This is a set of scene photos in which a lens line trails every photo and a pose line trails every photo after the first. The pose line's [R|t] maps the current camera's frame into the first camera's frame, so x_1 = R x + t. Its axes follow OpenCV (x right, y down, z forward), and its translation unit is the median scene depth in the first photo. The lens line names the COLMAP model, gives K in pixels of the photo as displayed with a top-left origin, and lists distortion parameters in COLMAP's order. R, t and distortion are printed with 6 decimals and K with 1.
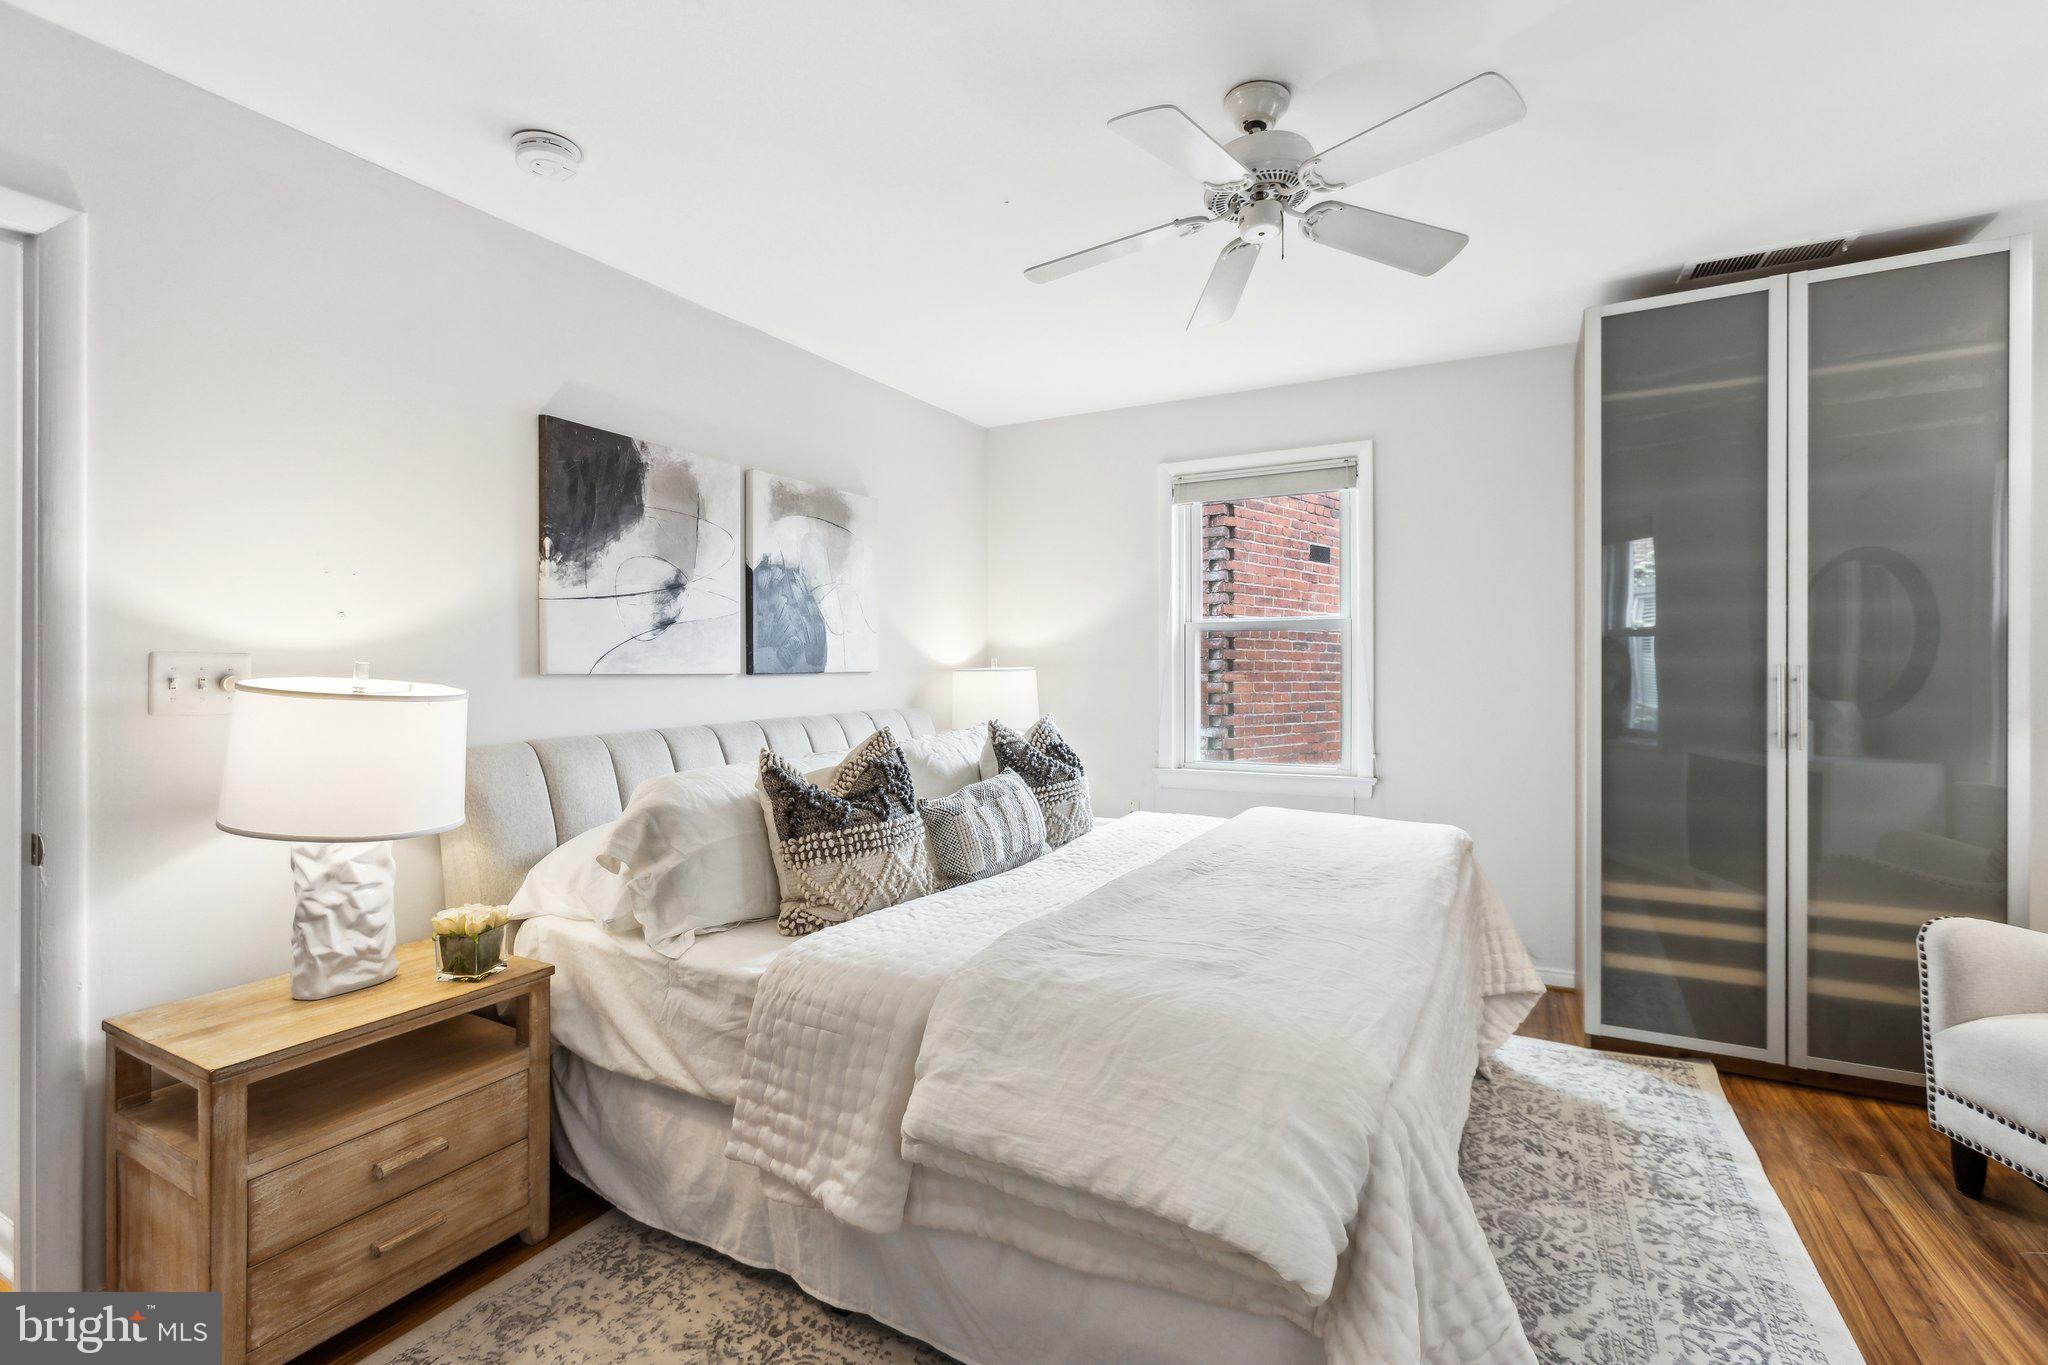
lens RADIAL K [[916.3, 0, 1014.5], [0, 916.3, 672.6], [0, 0, 1]] dist [-0.014700, 0.010161]
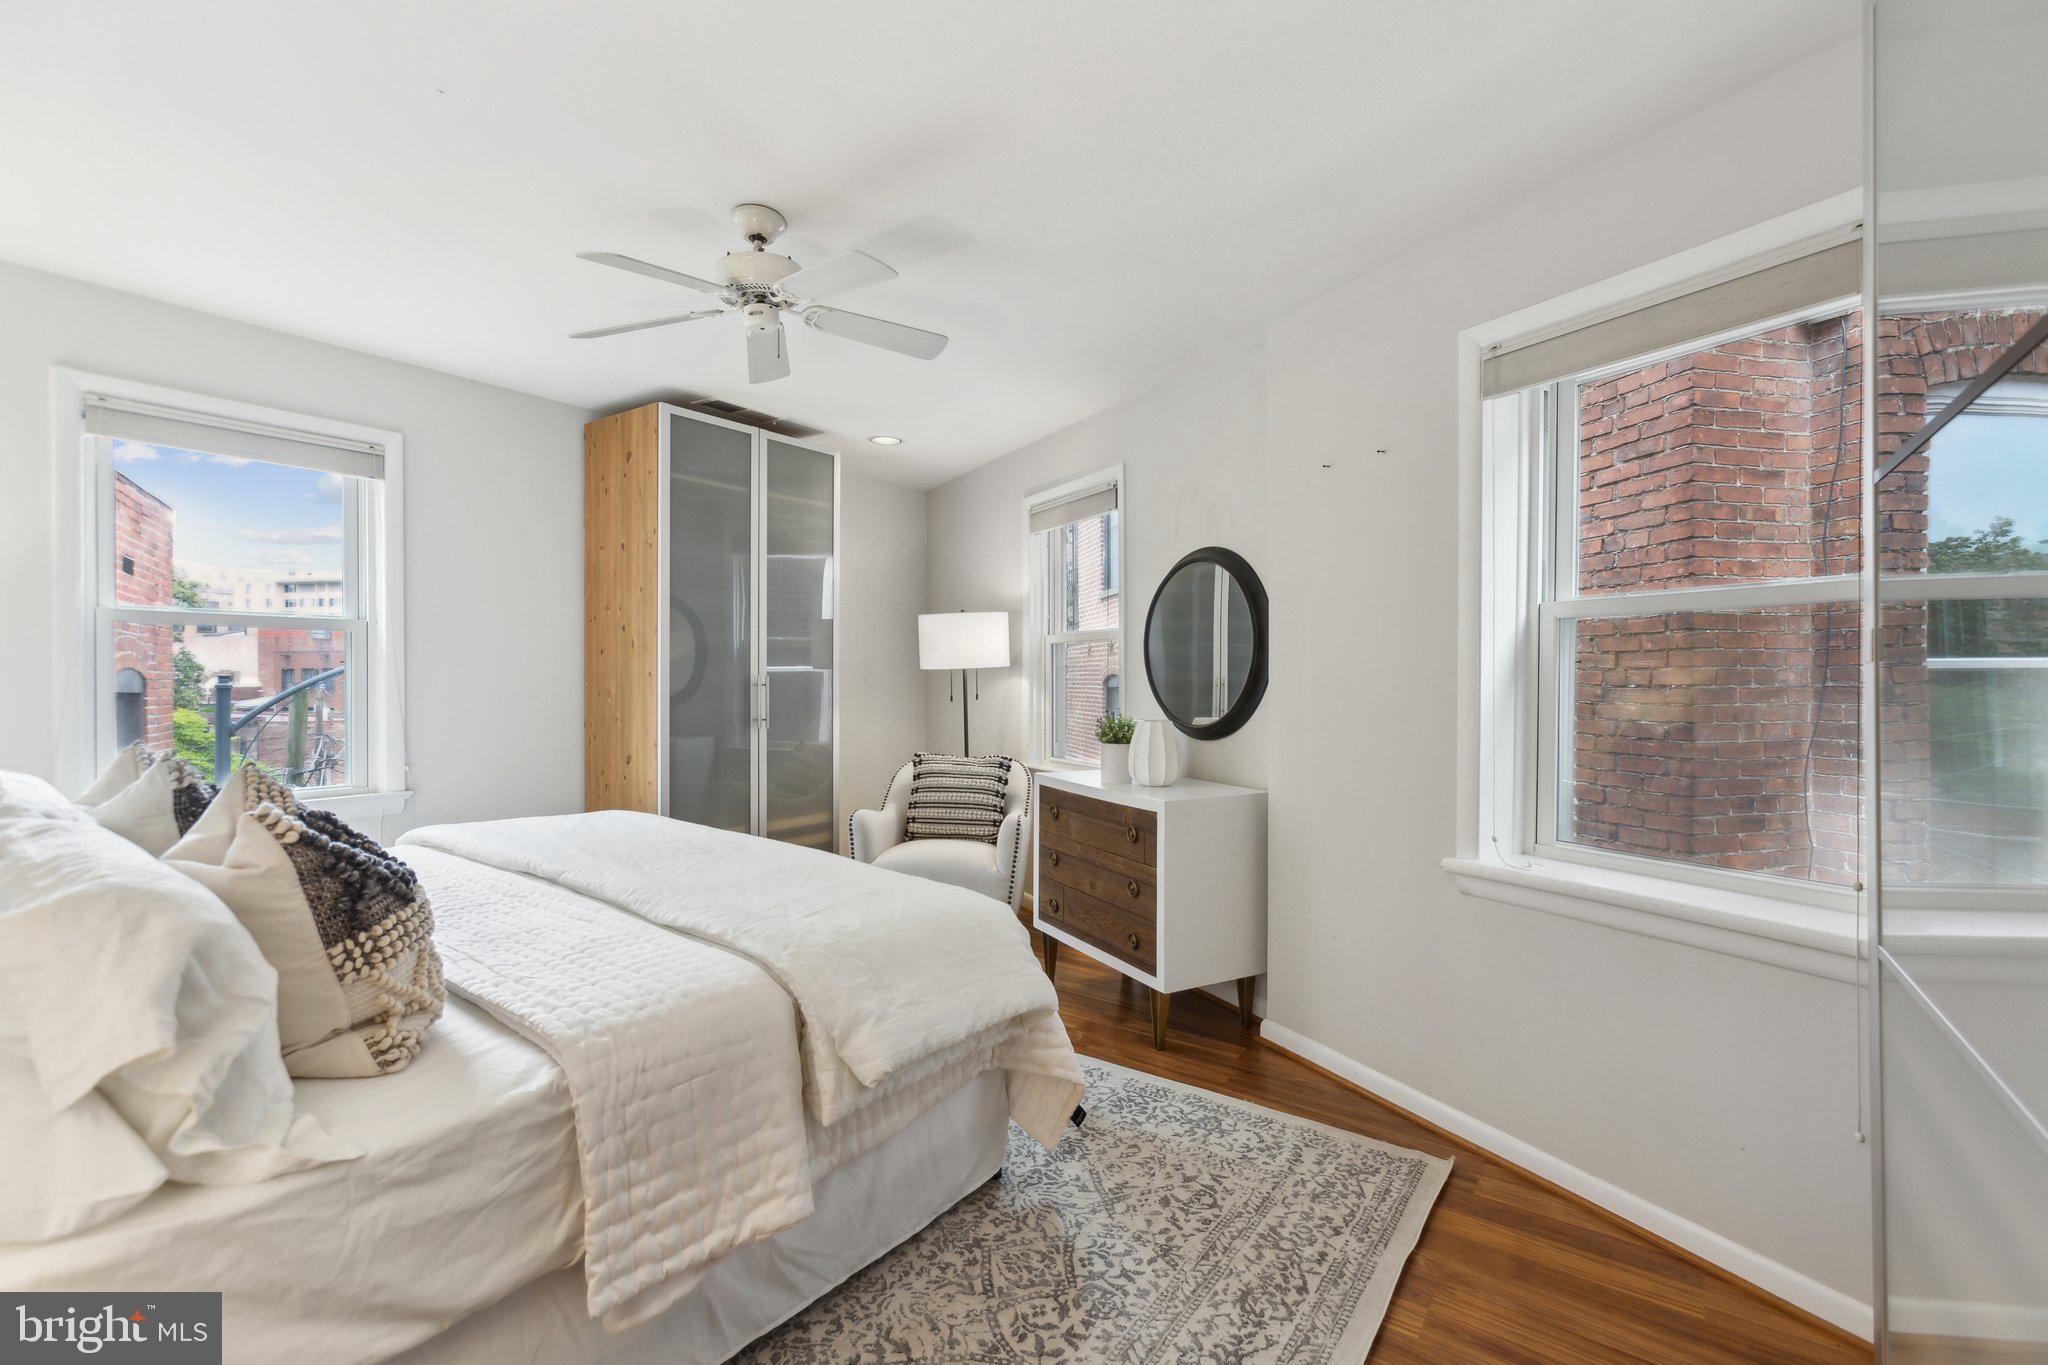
lens RADIAL K [[885.9, 0, 1022.0], [0, 885.9, 685.9], [0, 0, 1]] dist [0.004225, 0.001392]
pose [[0.136881, -0.006245, 0.990568, -0.752452], [0.000387, 0.999980, 0.006251, -0.000331], [-0.990587, -0.000473, 0.136881, 0.413134]]
